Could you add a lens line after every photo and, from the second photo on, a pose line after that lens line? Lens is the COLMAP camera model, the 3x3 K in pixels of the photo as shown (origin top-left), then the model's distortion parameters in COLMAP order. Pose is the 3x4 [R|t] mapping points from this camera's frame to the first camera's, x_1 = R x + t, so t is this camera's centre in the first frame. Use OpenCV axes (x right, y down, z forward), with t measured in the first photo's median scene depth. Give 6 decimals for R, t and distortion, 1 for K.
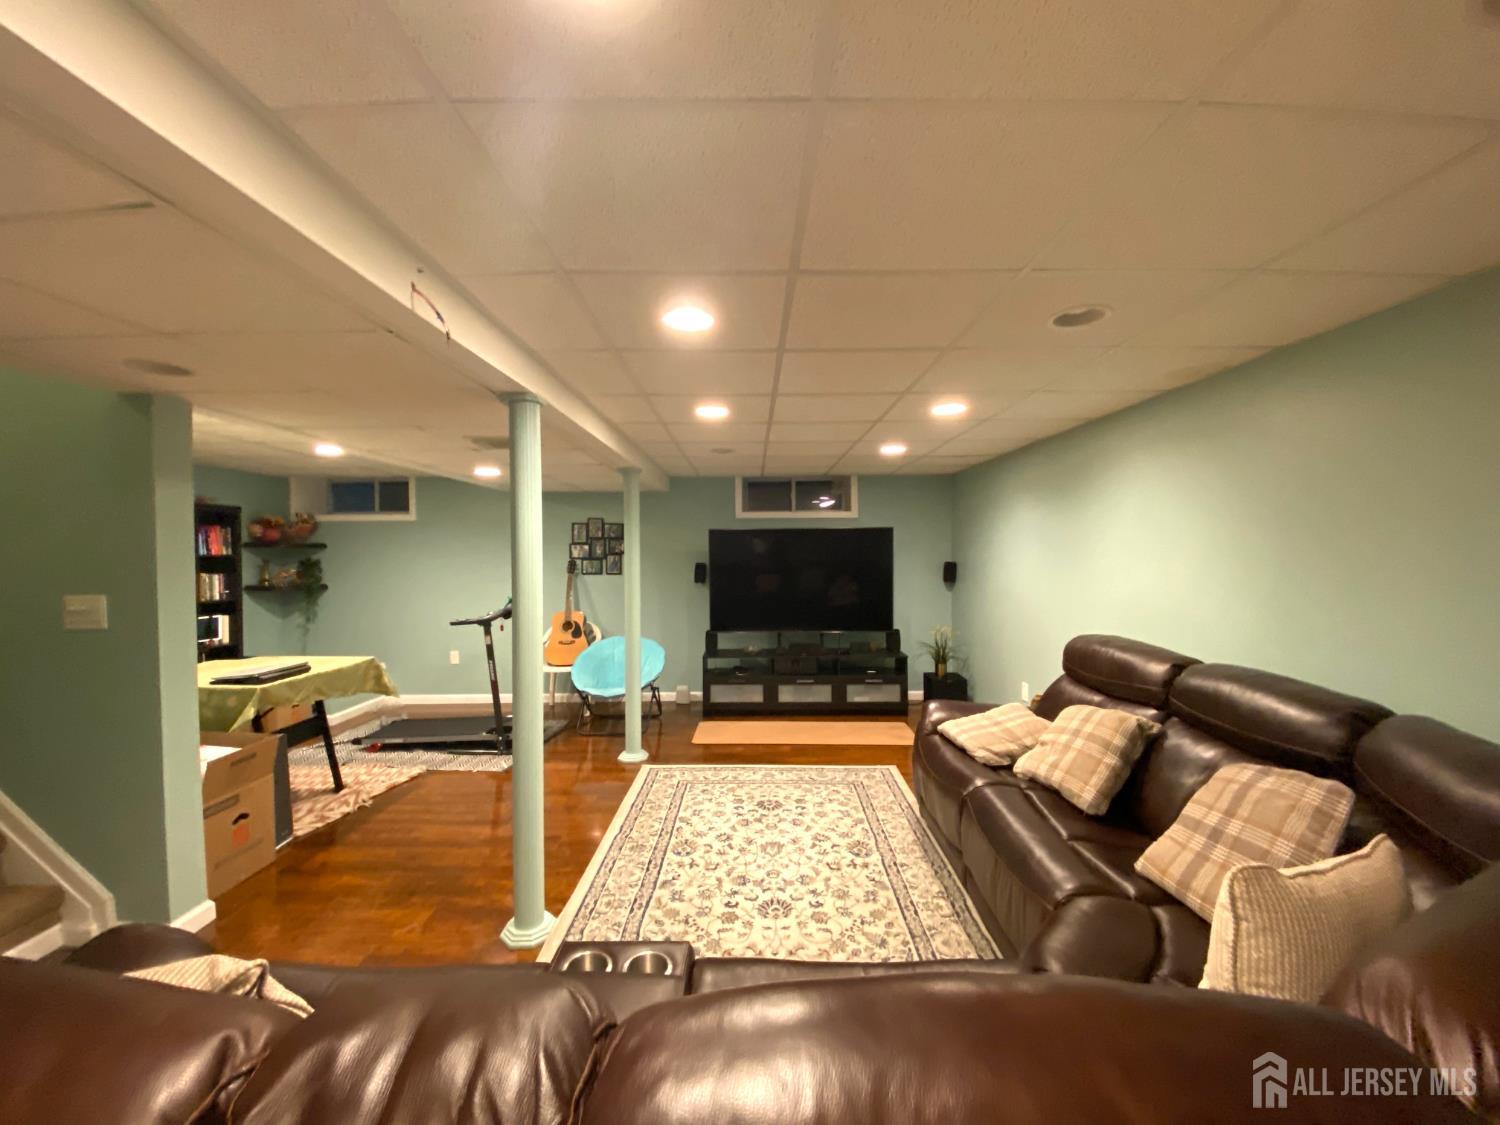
lens RADIAL K [[607.4, 0, 751.4], [0, 607.4, 558.8], [0, 0, 1]] dist [0.011004, -0.016472]
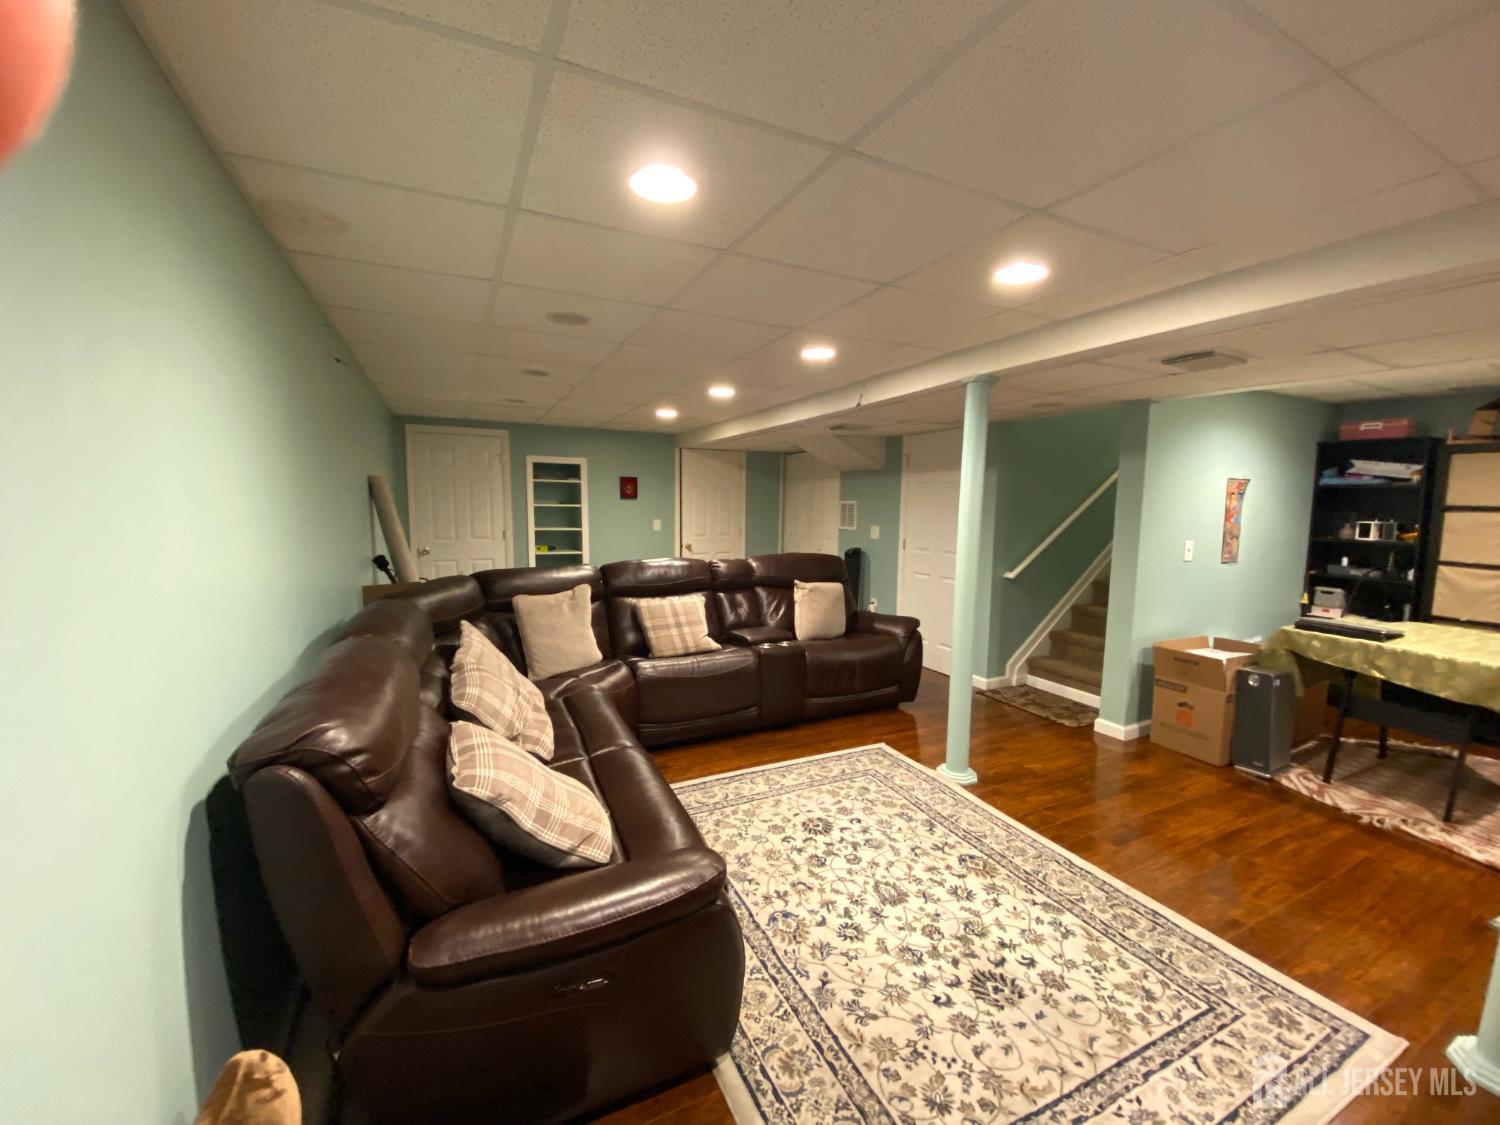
lens RADIAL K [[607.4, 0, 755.0], [0, 607.4, 563.1], [0, 0, 1]] dist [0.011004, -0.016472]
pose [[-0.895386, 0.042475, -0.443260, 0.528346], [-0.011668, 0.992860, 0.118710, -0.020866], [0.445138, 0.111463, -0.888498, 1.632169]]
